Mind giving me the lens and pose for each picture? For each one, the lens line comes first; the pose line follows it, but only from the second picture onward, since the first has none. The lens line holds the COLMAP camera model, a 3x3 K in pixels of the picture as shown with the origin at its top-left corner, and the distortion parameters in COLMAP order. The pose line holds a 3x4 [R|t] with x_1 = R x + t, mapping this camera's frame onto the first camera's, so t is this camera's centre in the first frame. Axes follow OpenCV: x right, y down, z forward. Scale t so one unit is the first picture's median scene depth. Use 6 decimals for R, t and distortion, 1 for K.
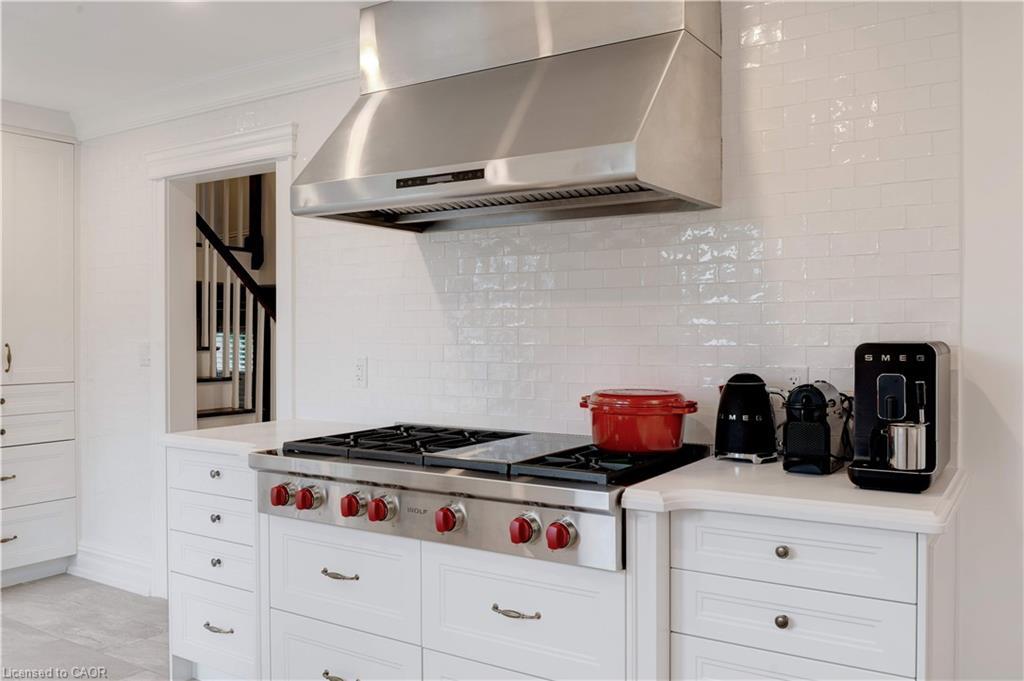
lens RADIAL K [[850.2, 0, 497.3], [0, 850.2, 337.4], [0, 0, 1]] dist [-0.023717, -0.004850]
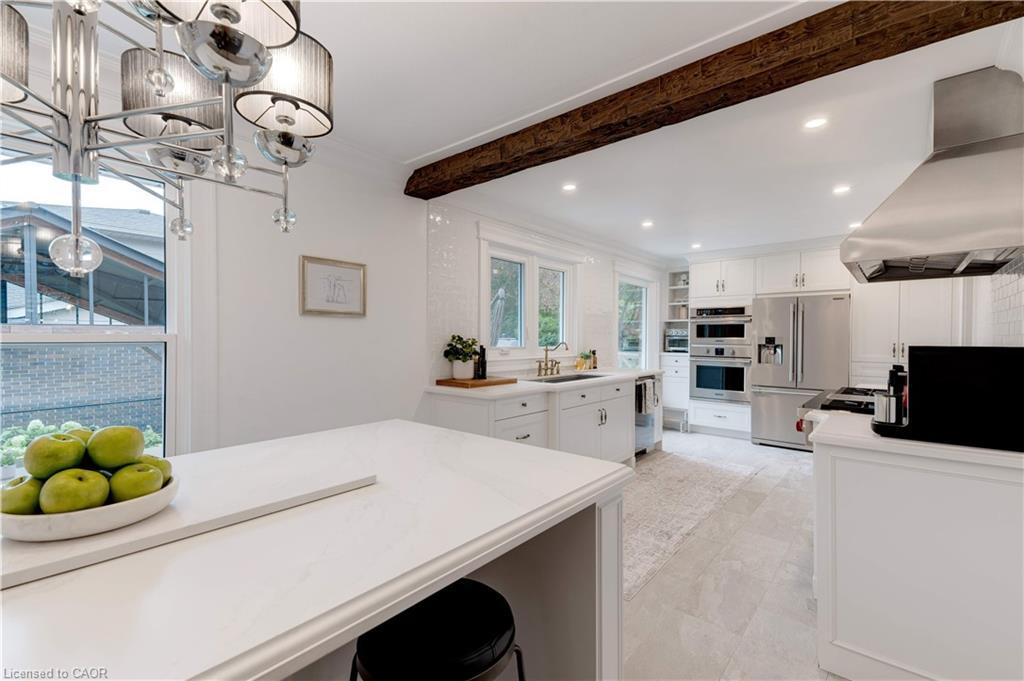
lens RADIAL K [[445.4, 0, 507.6], [0, 445.4, 343.0], [0, 0, 1]] dist [0.043597, -0.006899]
pose [[-0.121400, 0.014890, -0.992492, 1.155101], [-0.009247, 0.999827, 0.016131, -0.004700], [0.992561, 0.011136, -0.121242, 0.293063]]
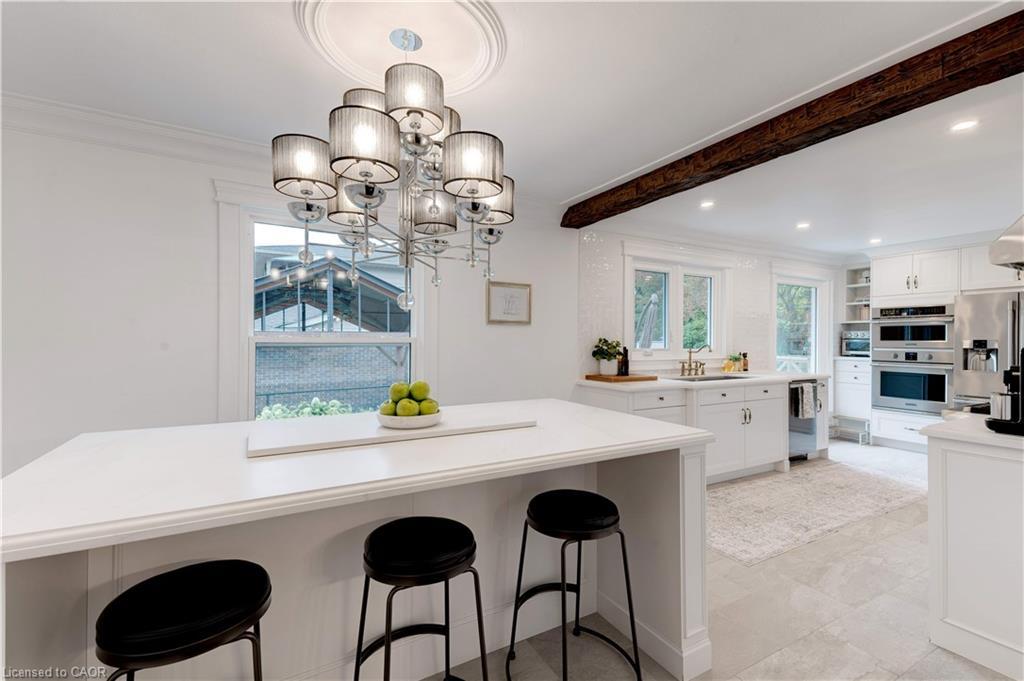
lens RADIAL K [[445.4, 0, 514.5], [0, 445.4, 339.1], [0, 0, 1]] dist [0.043597, -0.006899]
pose [[-0.447525, -0.000927, -0.894271, 1.430494], [-0.007334, 0.999970, 0.002634, -0.003774], [0.894241, 0.007738, -0.447518, 0.417573]]
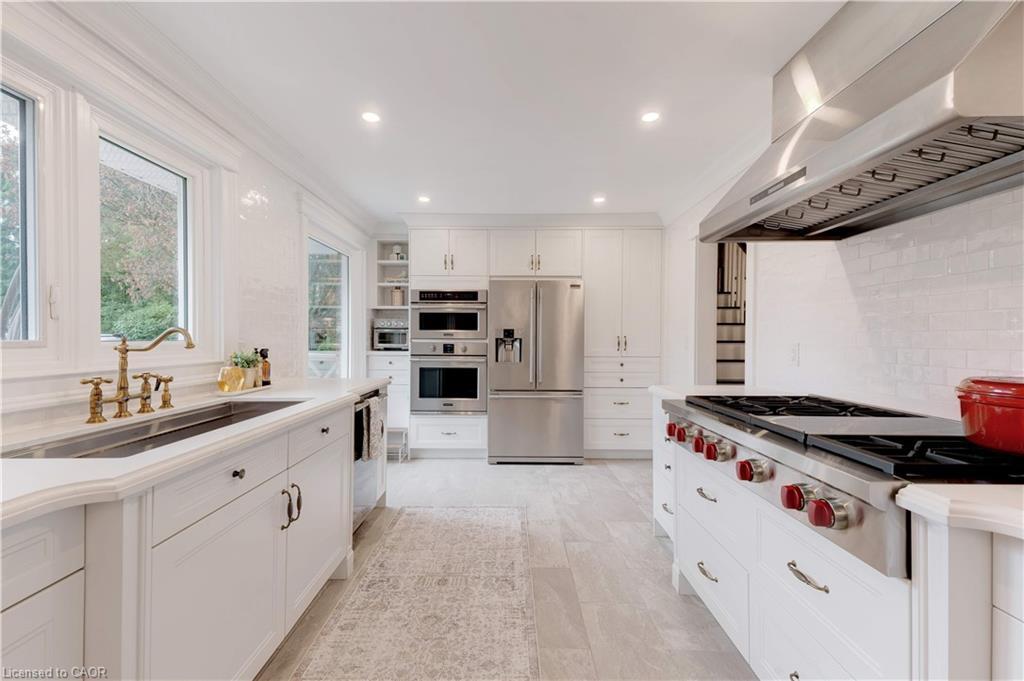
lens RADIAL K [[445.4, 0, 510.5], [0, 445.4, 340.2], [0, 0, 1]] dist [0.043597, -0.006899]
pose [[0.551096, 0.008043, -0.834403, 0.261967], [-0.009722, 0.999948, 0.003217, 0.029005], [0.834385, 0.006339, 0.551146, 0.337965]]
